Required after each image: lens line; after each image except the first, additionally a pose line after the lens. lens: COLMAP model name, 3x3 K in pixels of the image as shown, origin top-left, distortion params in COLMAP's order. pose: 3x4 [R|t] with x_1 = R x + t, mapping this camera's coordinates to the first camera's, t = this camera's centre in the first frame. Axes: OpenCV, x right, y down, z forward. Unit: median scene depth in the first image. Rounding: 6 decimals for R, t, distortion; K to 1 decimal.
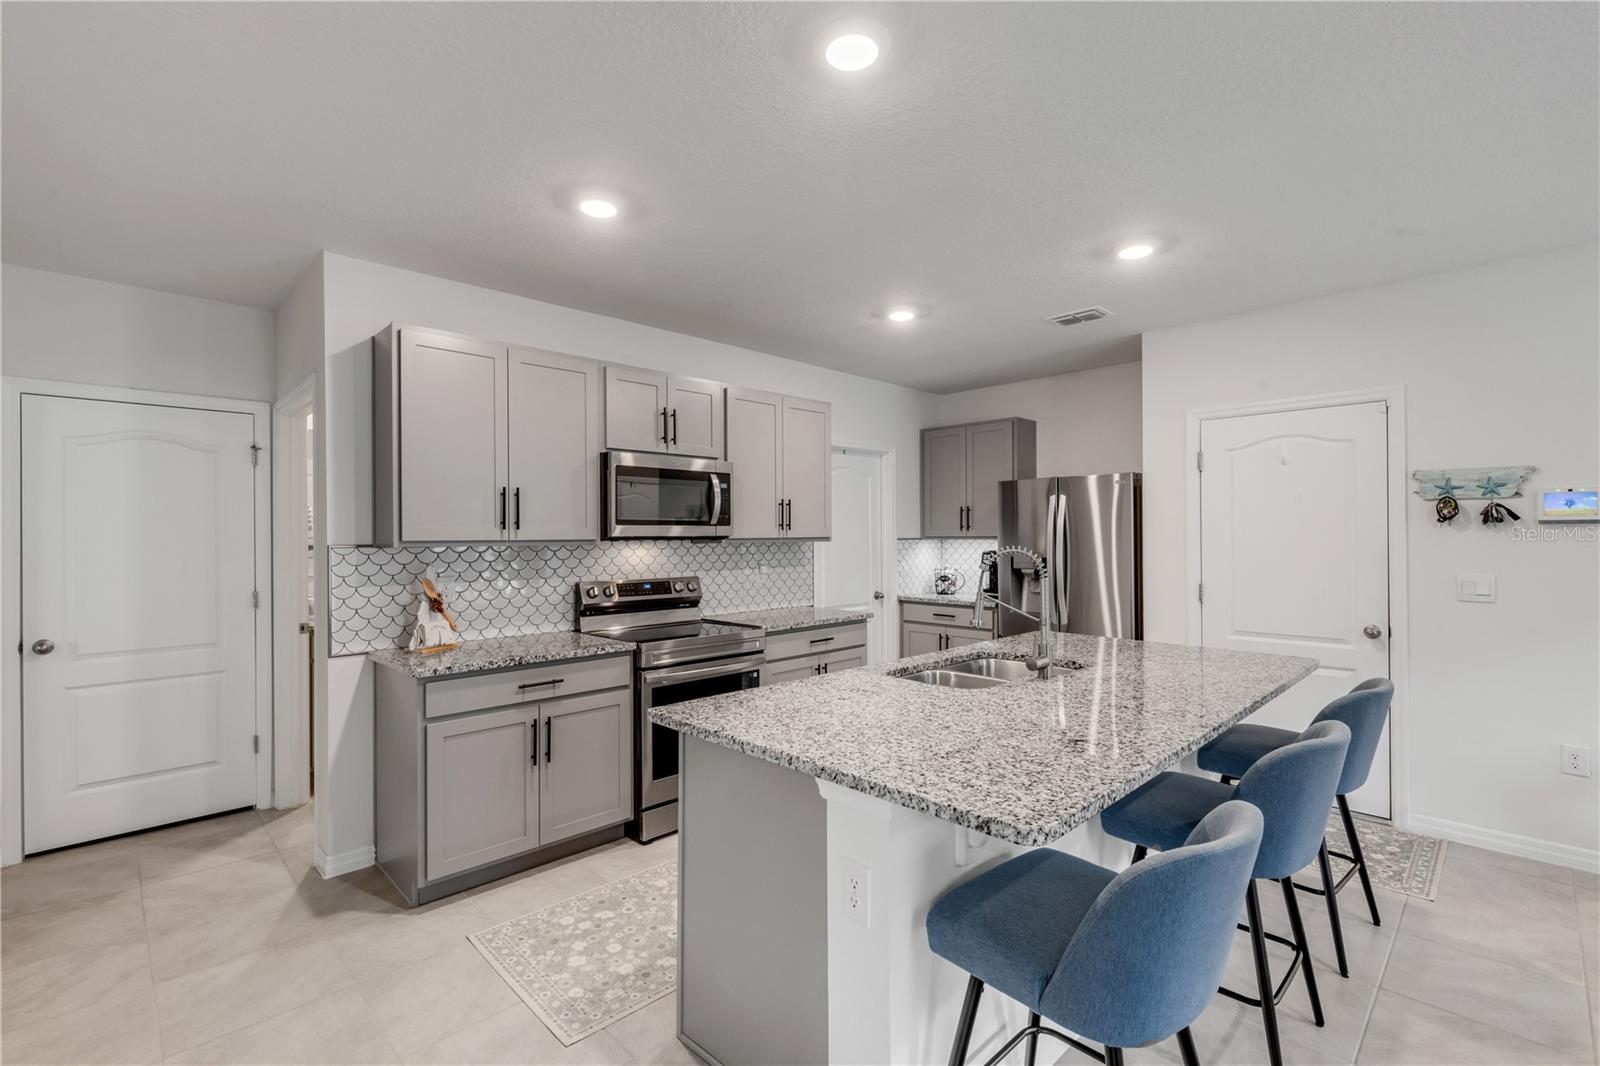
lens RADIAL K [[721.3, 0, 793.2], [0, 721.3, 531.5], [0, 0, 1]] dist [0.005353, -0.000538]
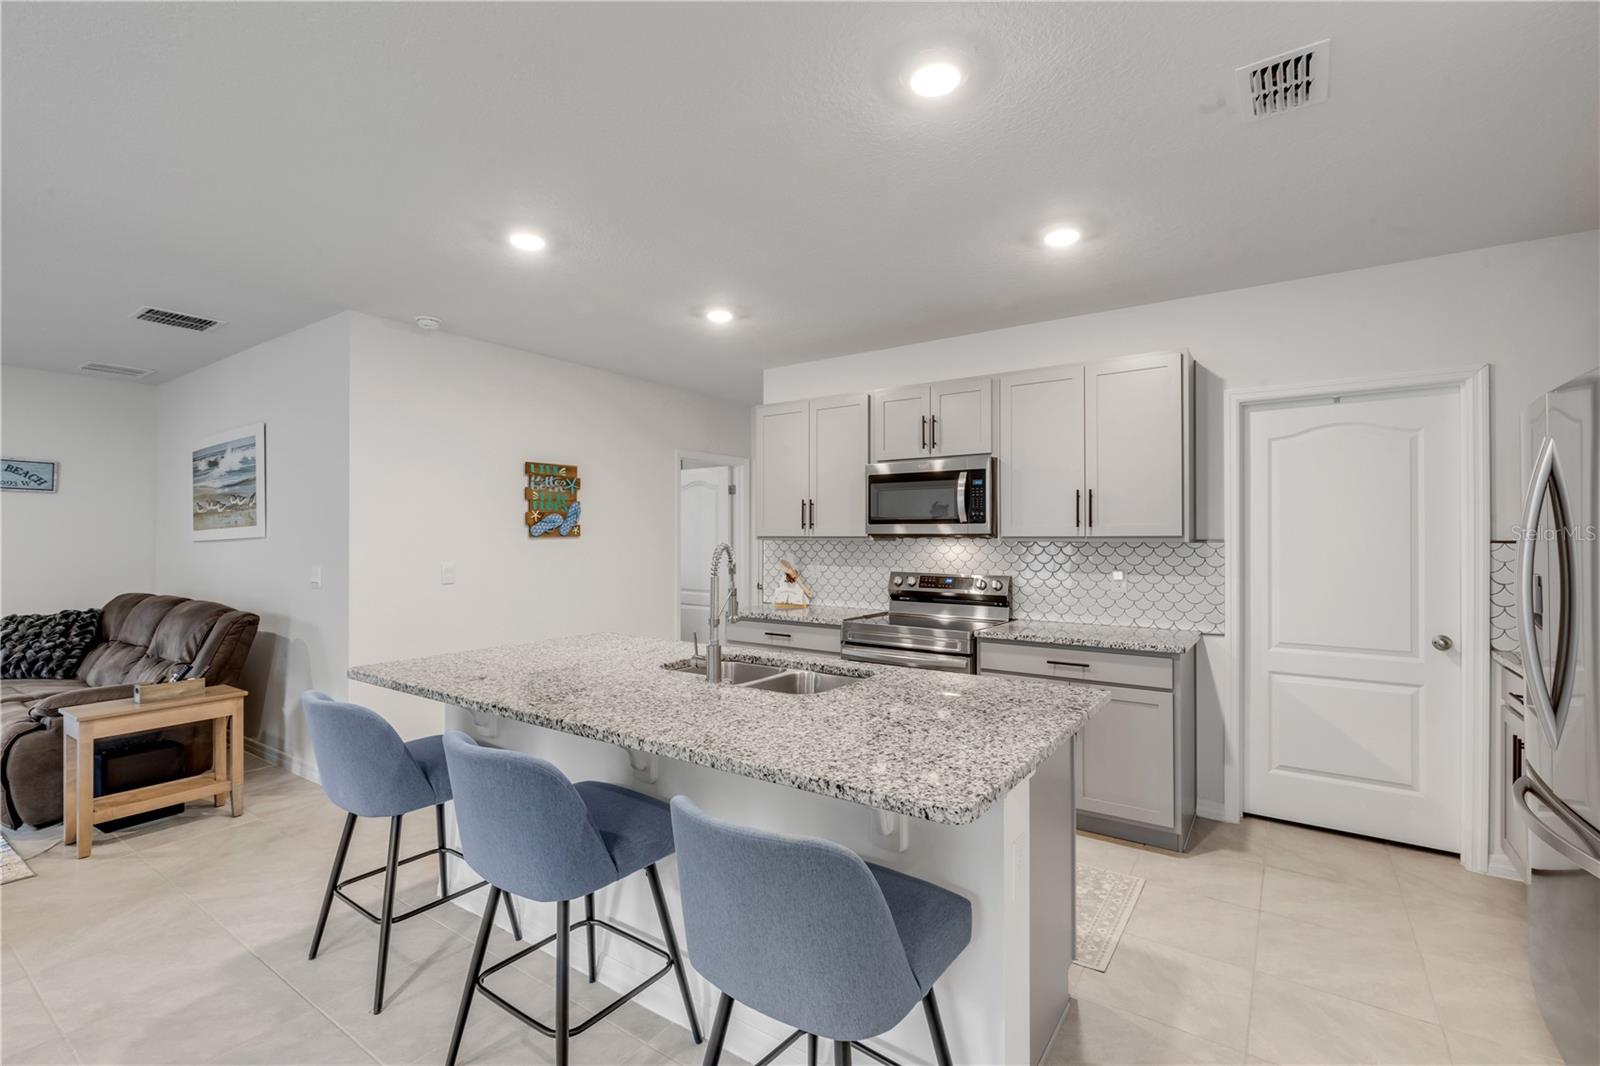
lens RADIAL K [[721.3, 0, 791.4], [0, 721.3, 530.4], [0, 0, 1]] dist [0.005353, -0.000538]
pose [[0.185687, -0.002786, -0.982605, 0.848775], [0.003868, 0.999990, -0.002104, 0.002692], [0.982601, -0.003410, 0.185696, 0.598185]]
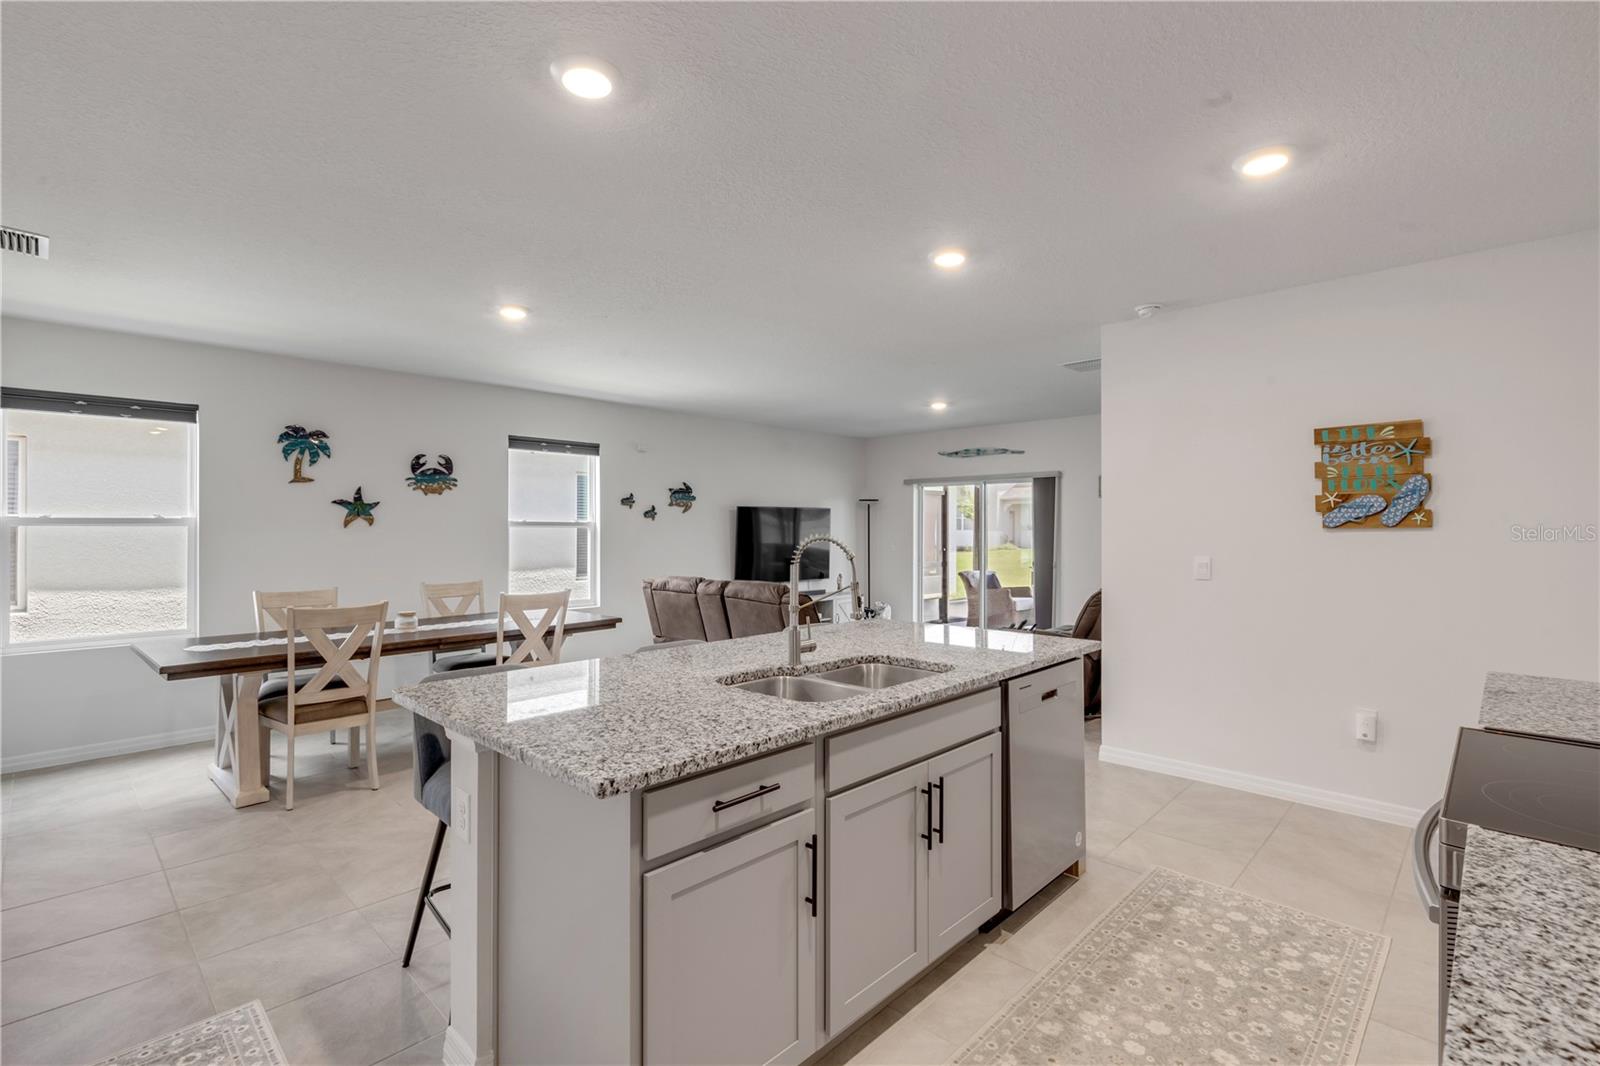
lens RADIAL K [[721.3, 0, 803.8], [0, 721.3, 521.8], [0, 0, 1]] dist [0.005353, -0.000538]
pose [[-0.999218, 0.003151, -0.039423, 0.243239], [0.003794, 0.999861, -0.016244, 0.014415], [0.039367, -0.016380, -0.999091, 1.300500]]
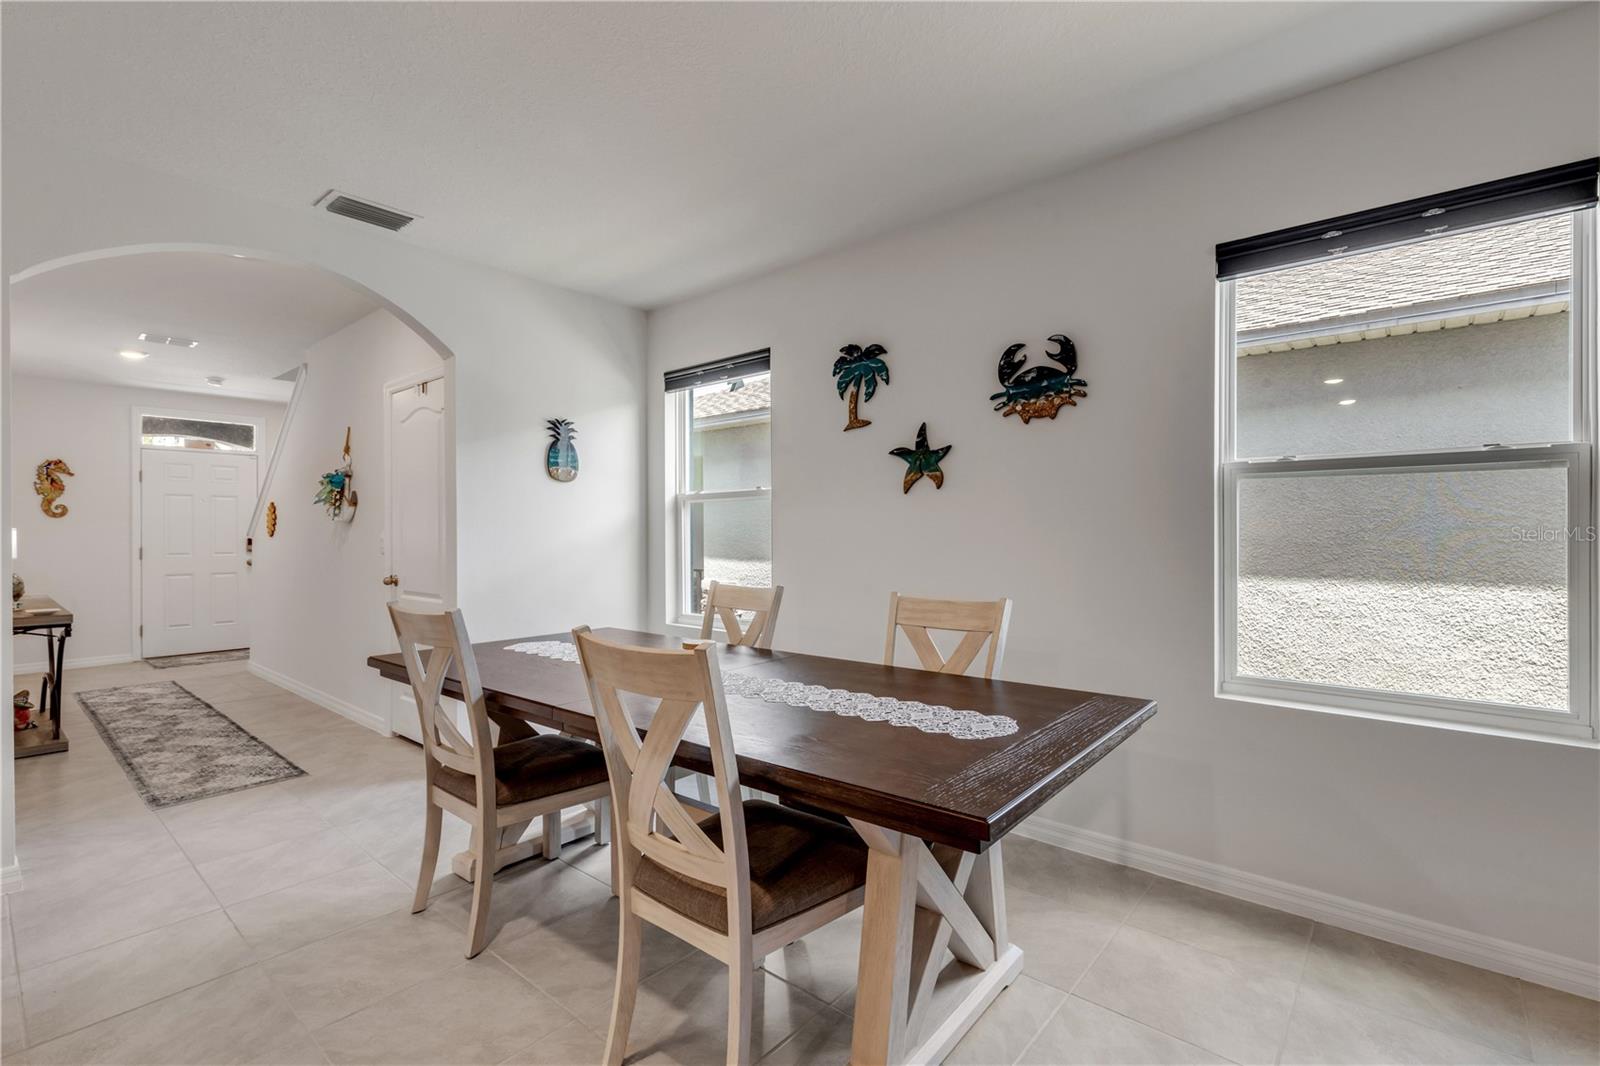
lens RADIAL K [[721.3, 0, 798.7], [0, 721.3, 534.7], [0, 0, 1]] dist [0.005353, -0.000538]
pose [[-0.084550, 0.002025, 0.996417, 0.234706], [-0.002095, 0.999995, -0.002210, 0.050711], [-0.996417, -0.002274, -0.084546, 0.062373]]
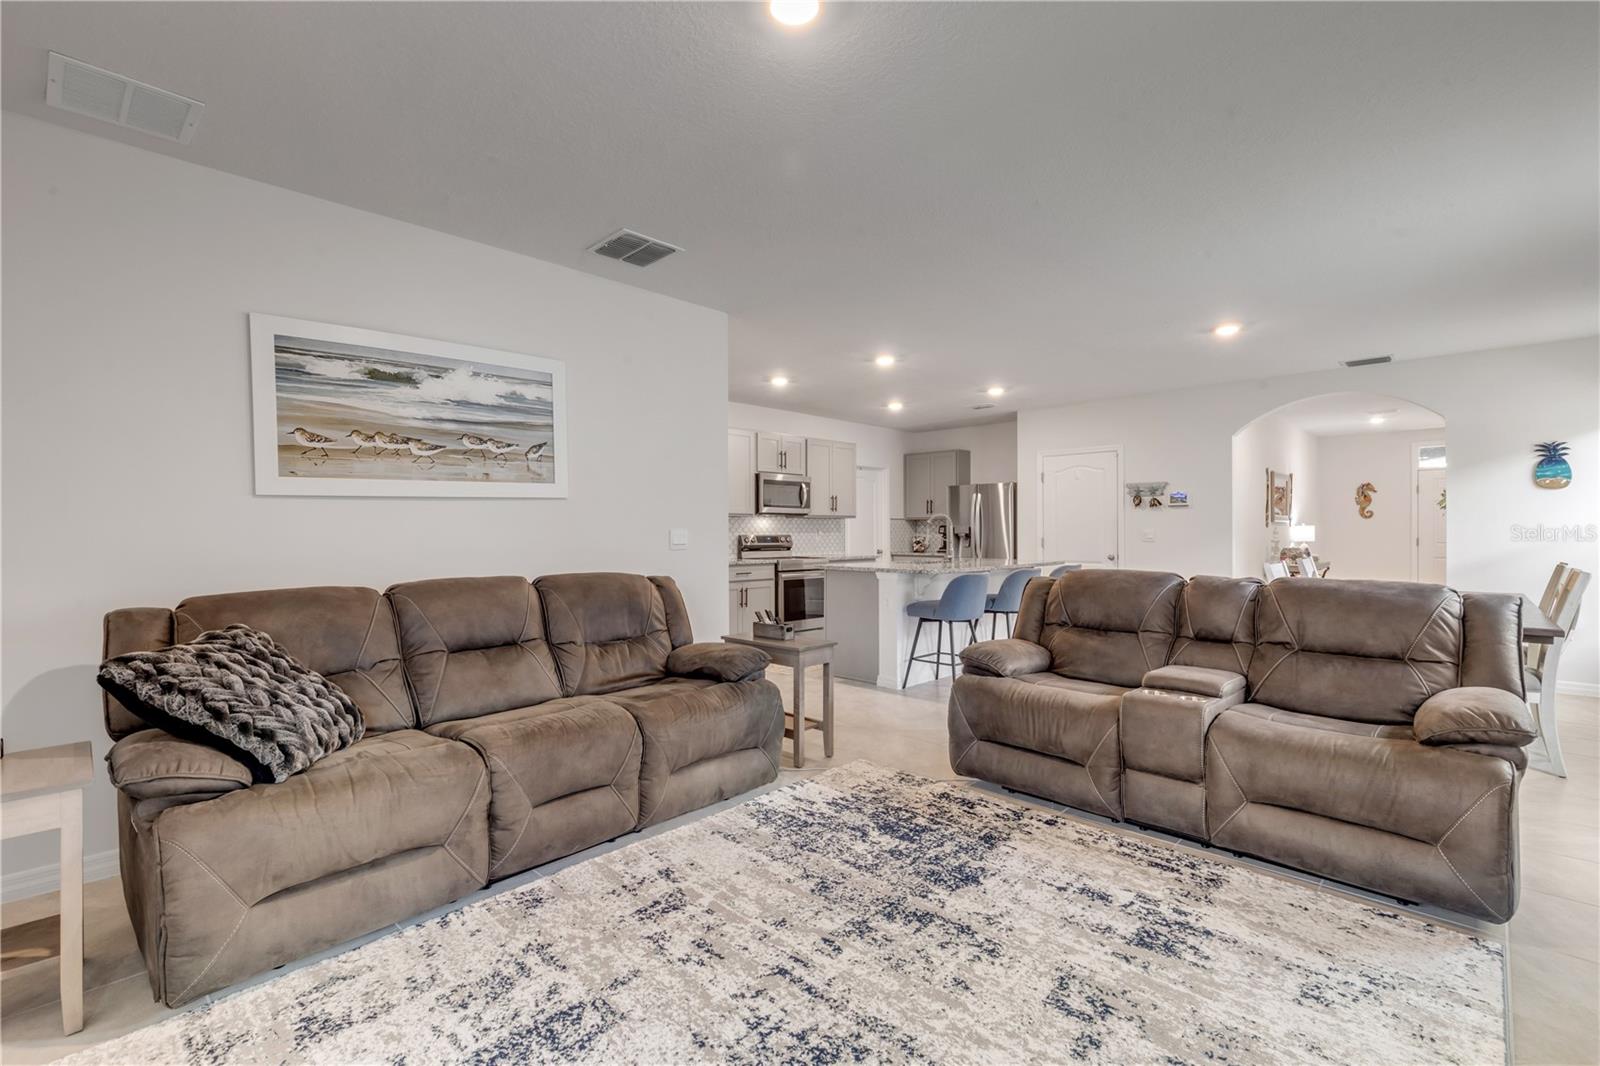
lens RADIAL K [[721.3, 0, 797.1], [0, 721.3, 527.7], [0, 0, 1]] dist [0.005353, -0.000538]
pose [[0.999531, 0.001533, 0.030581, -0.192847], [-0.001497, 0.999998, -0.001205, 0.050355], [-0.030583, 0.001159, 0.999532, -1.051645]]
